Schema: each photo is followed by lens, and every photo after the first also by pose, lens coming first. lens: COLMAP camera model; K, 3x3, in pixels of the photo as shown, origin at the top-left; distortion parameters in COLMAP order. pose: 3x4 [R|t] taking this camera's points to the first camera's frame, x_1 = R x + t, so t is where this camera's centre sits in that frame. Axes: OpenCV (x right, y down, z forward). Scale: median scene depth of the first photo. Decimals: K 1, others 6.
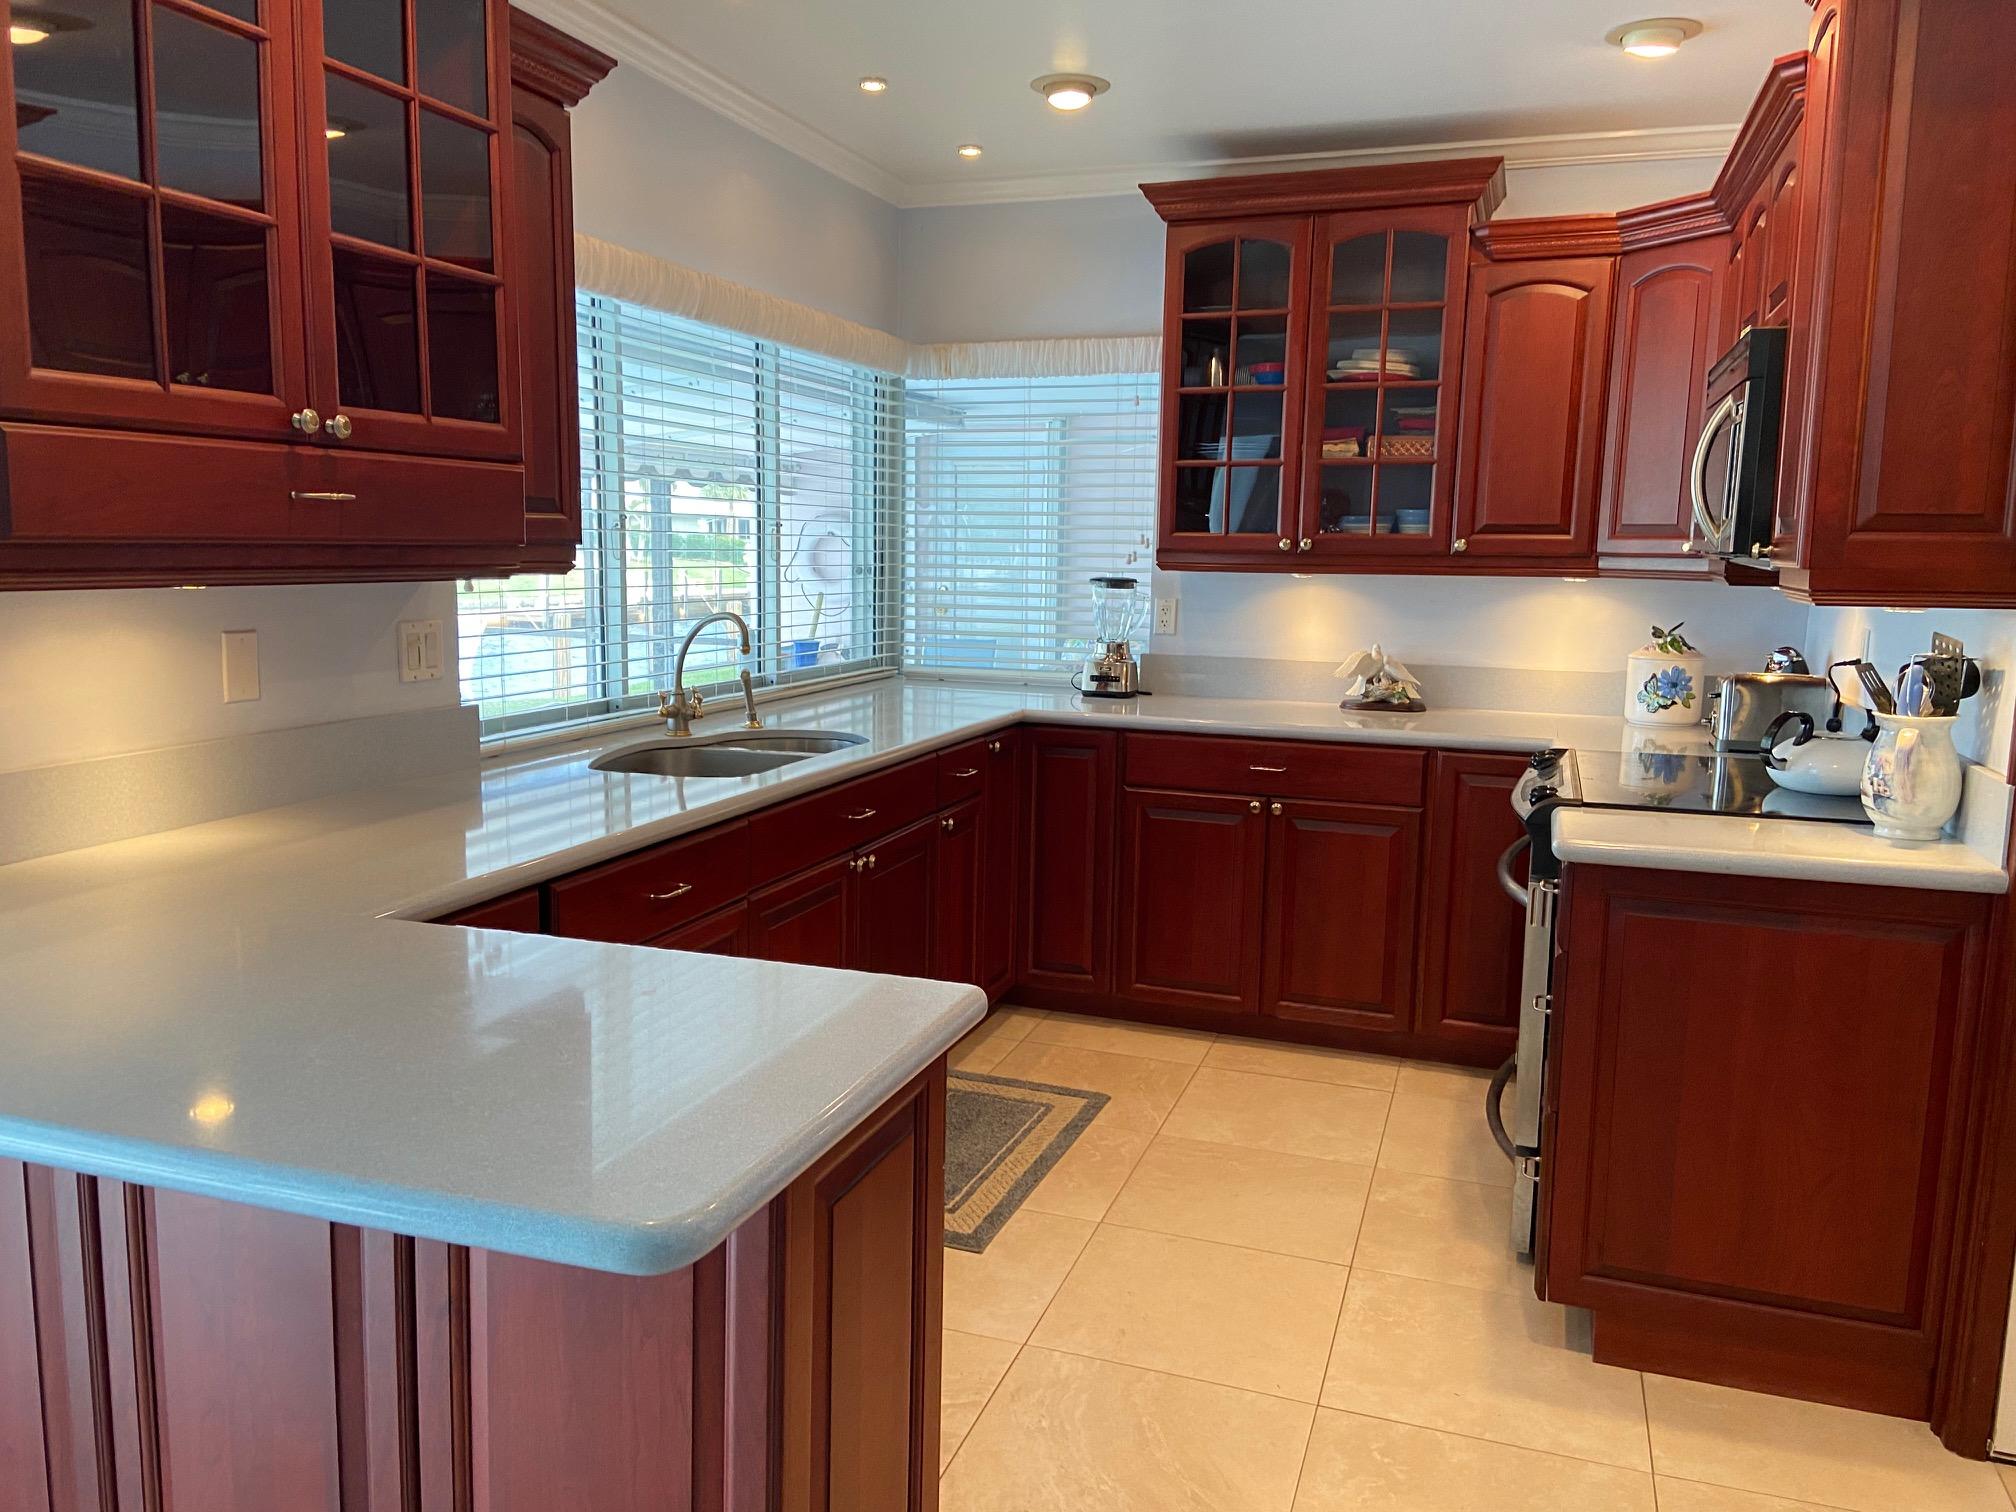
lens RADIAL K [[1508.8, 0, 999.5], [0, 1508.8, 753.8], [0, 0, 1]] dist [0.095451, -0.105248]
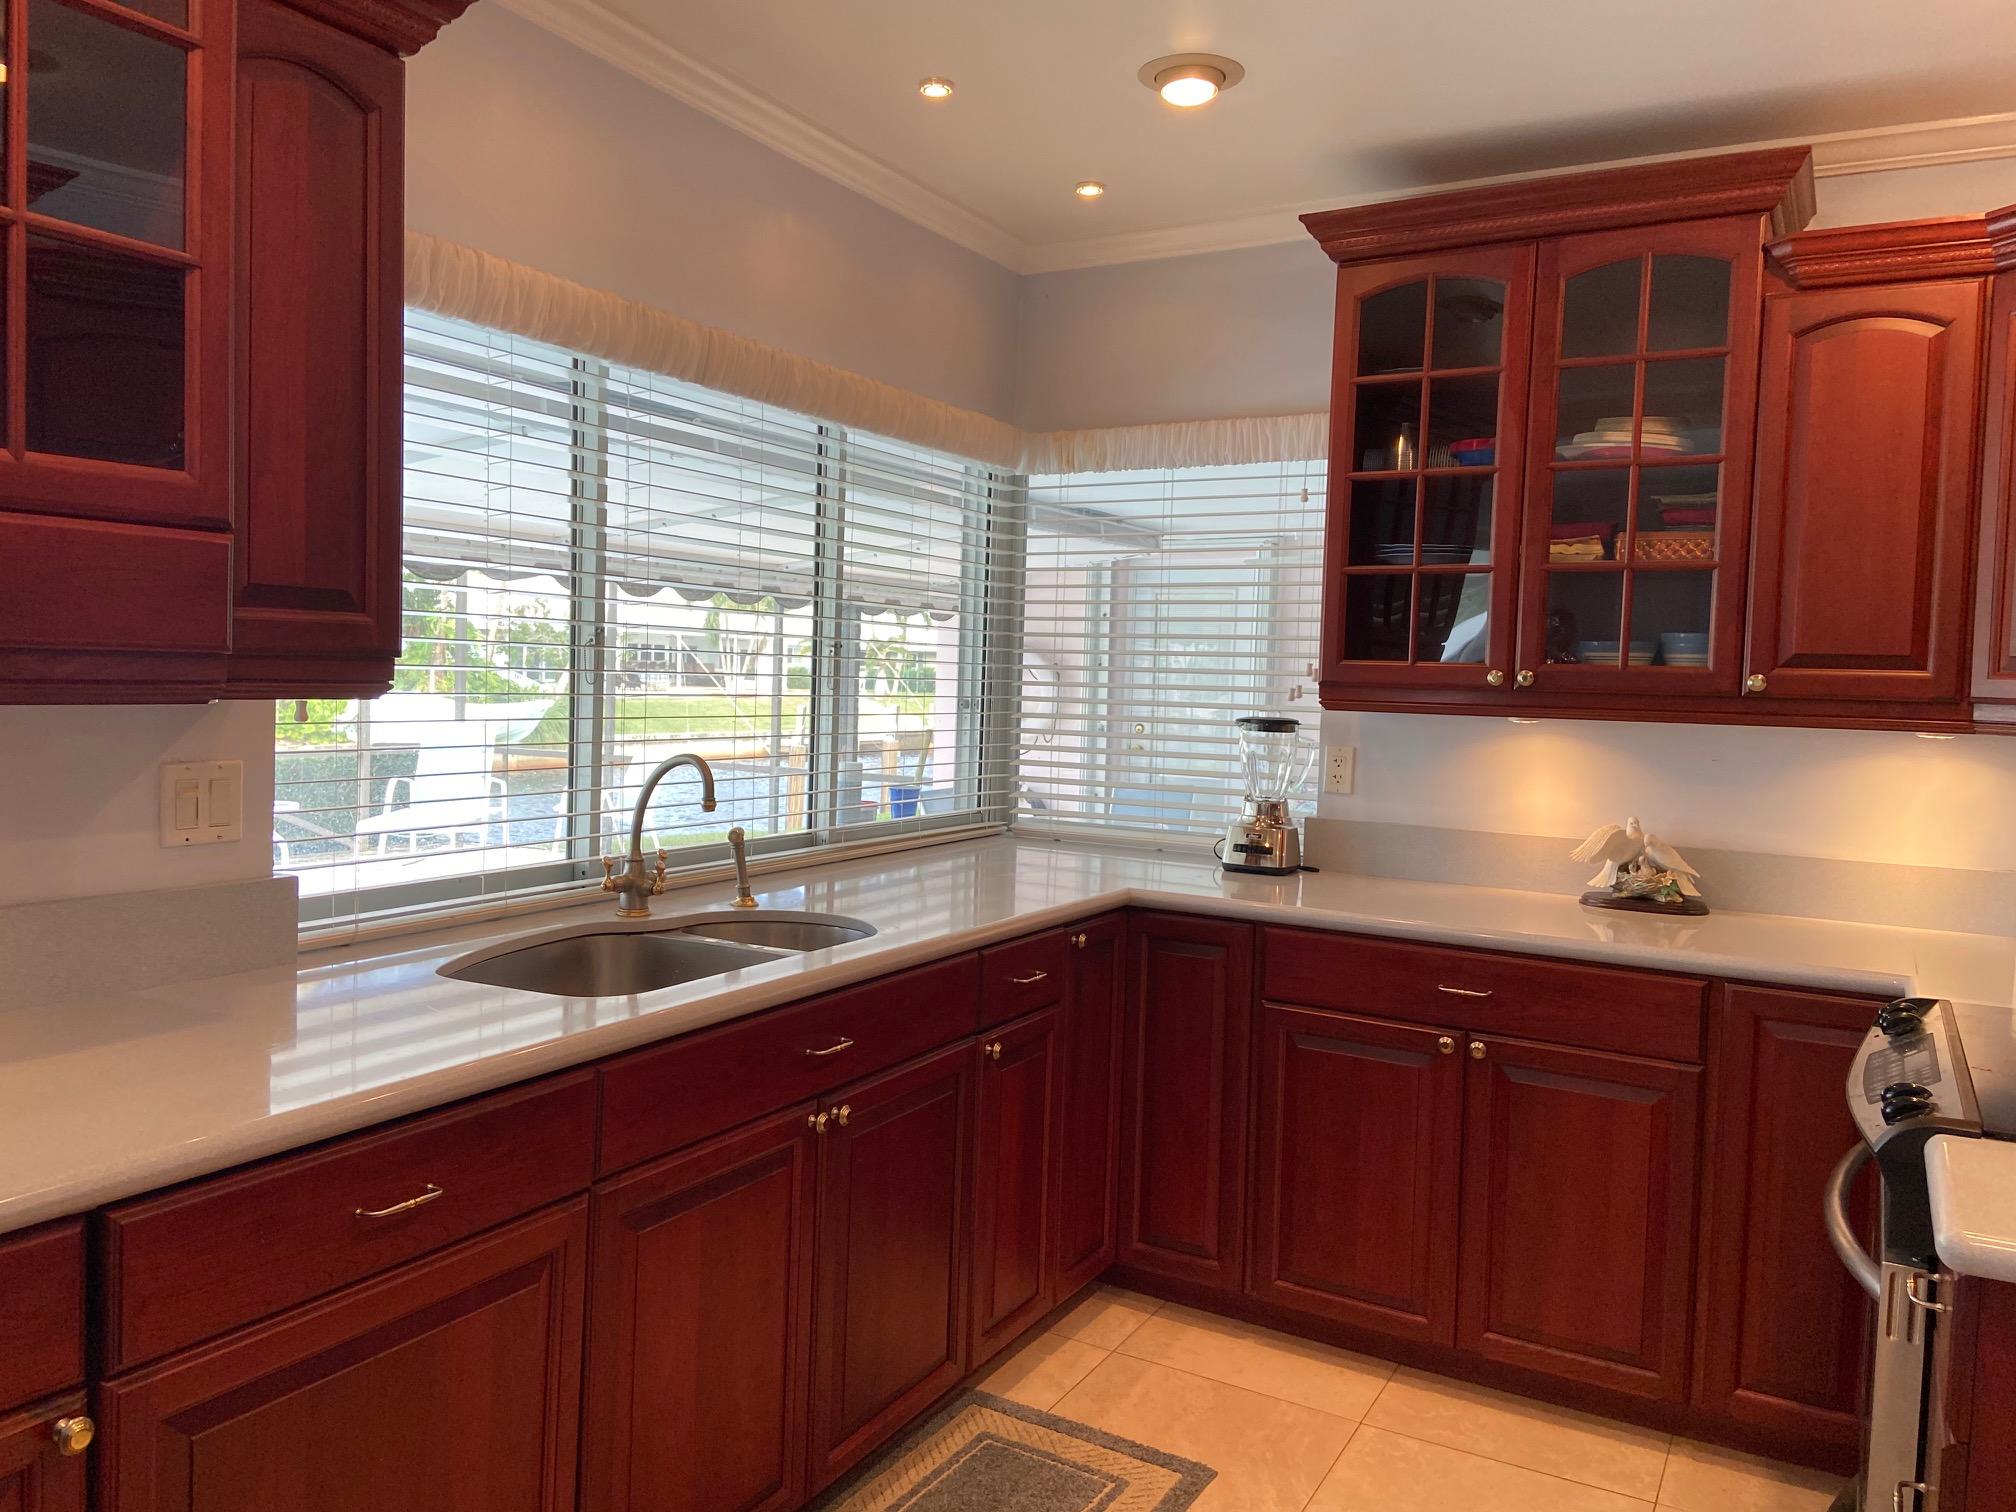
lens RADIAL K [[1508.8, 0, 979.7], [0, 1508.8, 738.1], [0, 0, 1]] dist [0.095451, -0.105248]
pose [[0.983476, 0.021191, -0.179792, 0.079409], [-0.039028, 0.994591, -0.096261, -0.030054], [0.176780, 0.101687, 0.978983, 0.249676]]
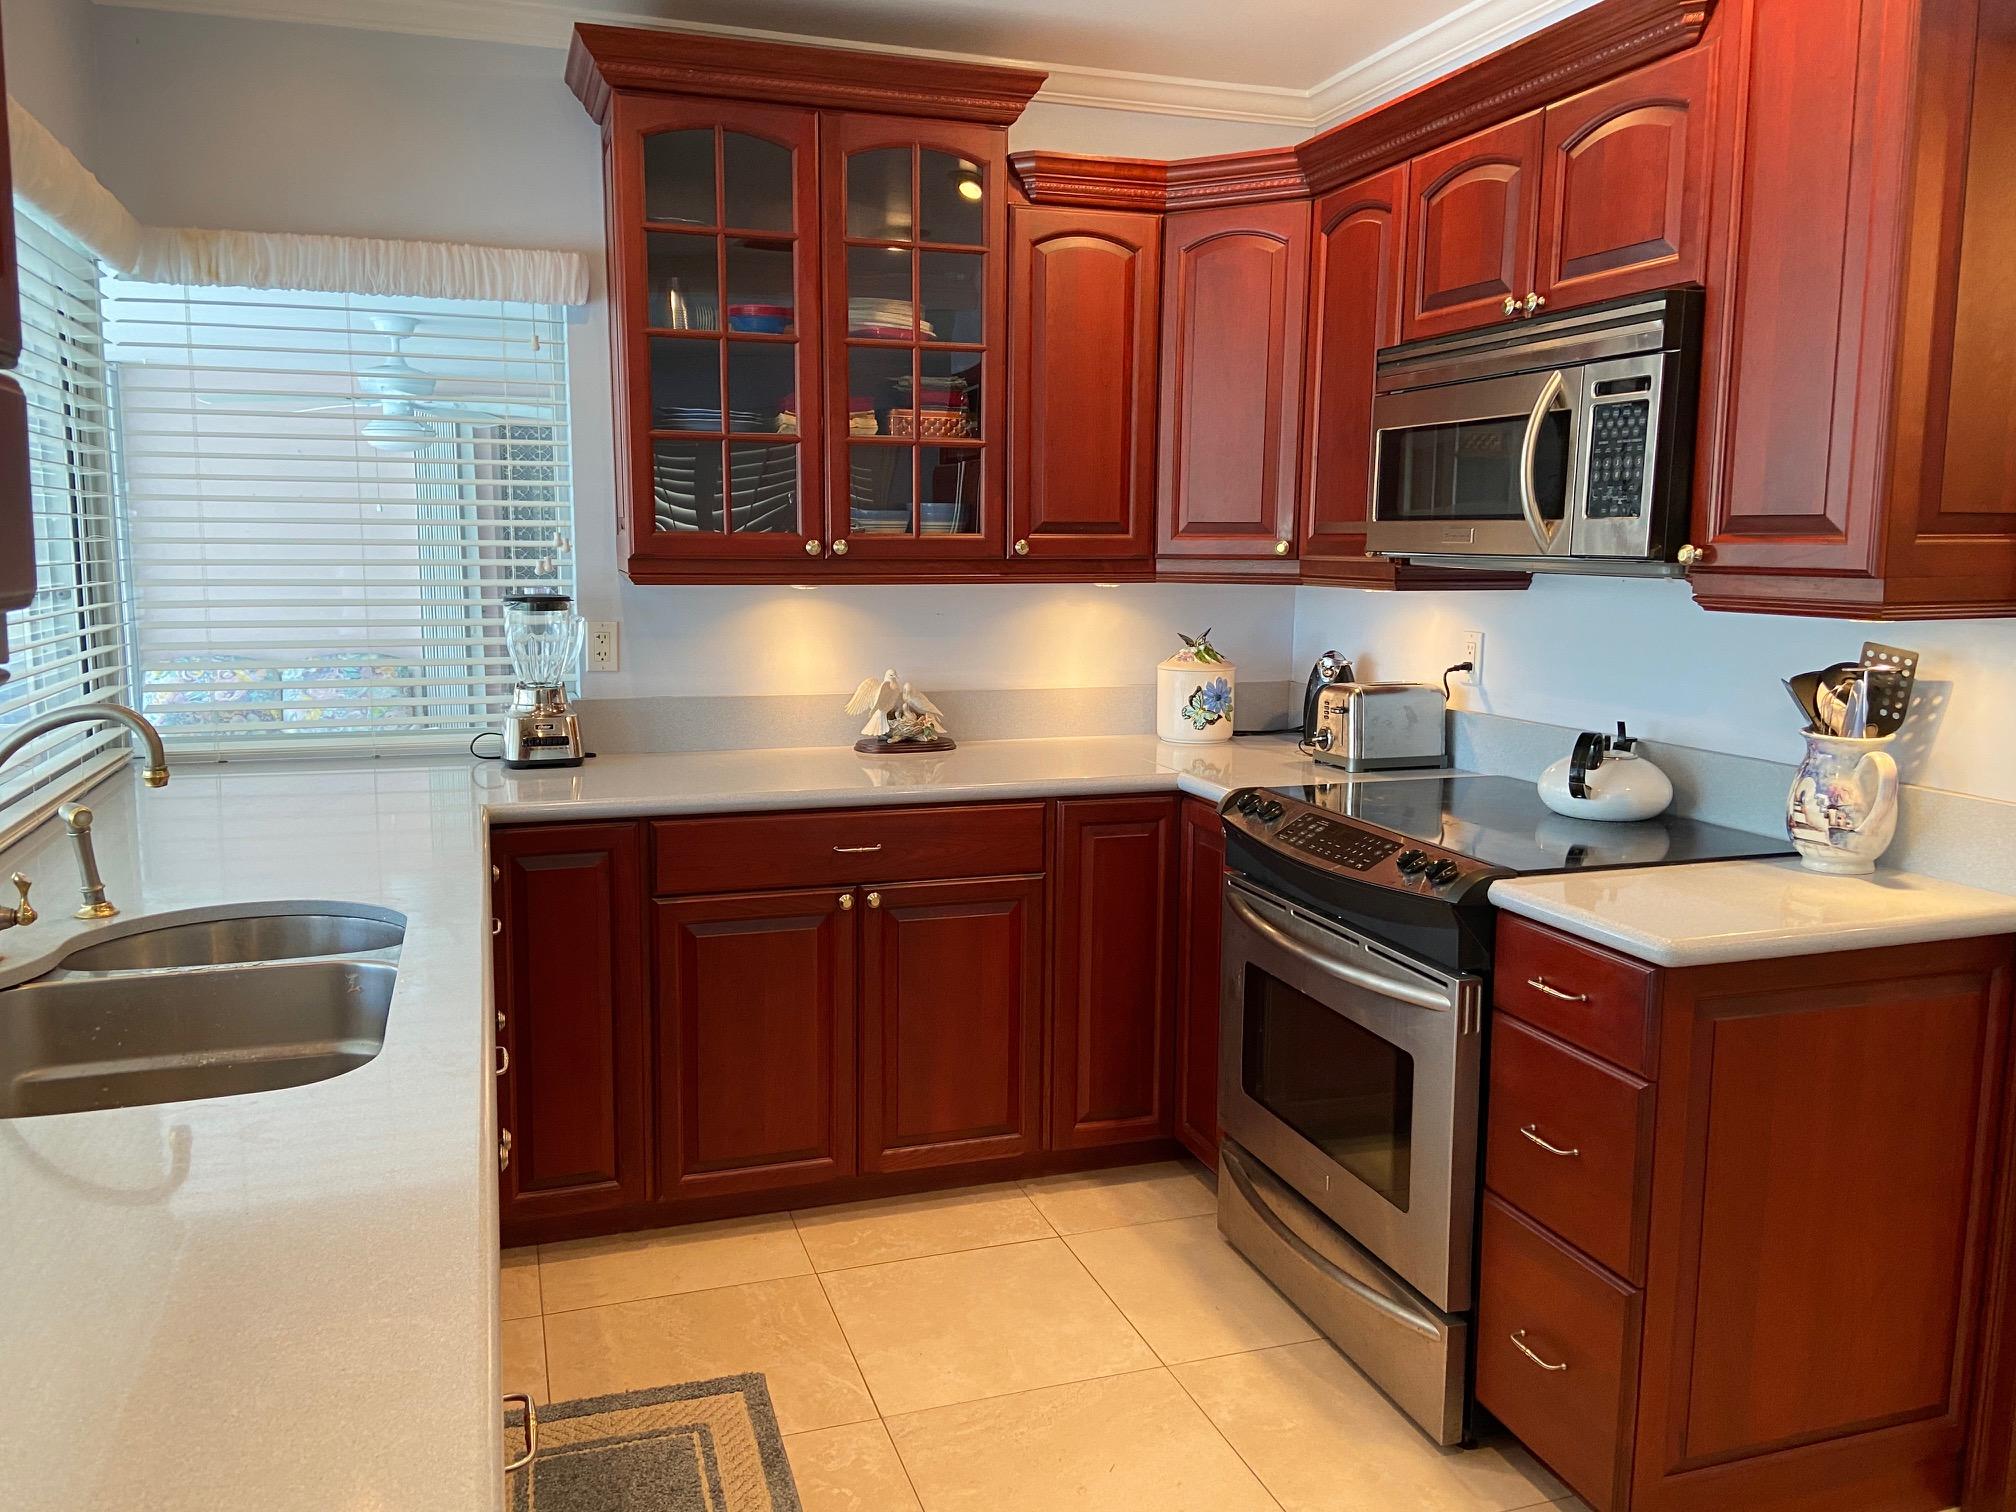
lens RADIAL K [[1508.8, 0, 993.9], [0, 1508.8, 741.0], [0, 0, 1]] dist [0.095451, -0.105248]
pose [[0.791078, -0.091715, 0.604801, -0.212892], [0.092536, 0.995261, 0.029889, -0.058364], [-0.604676, 0.032321, 0.795815, 0.362737]]
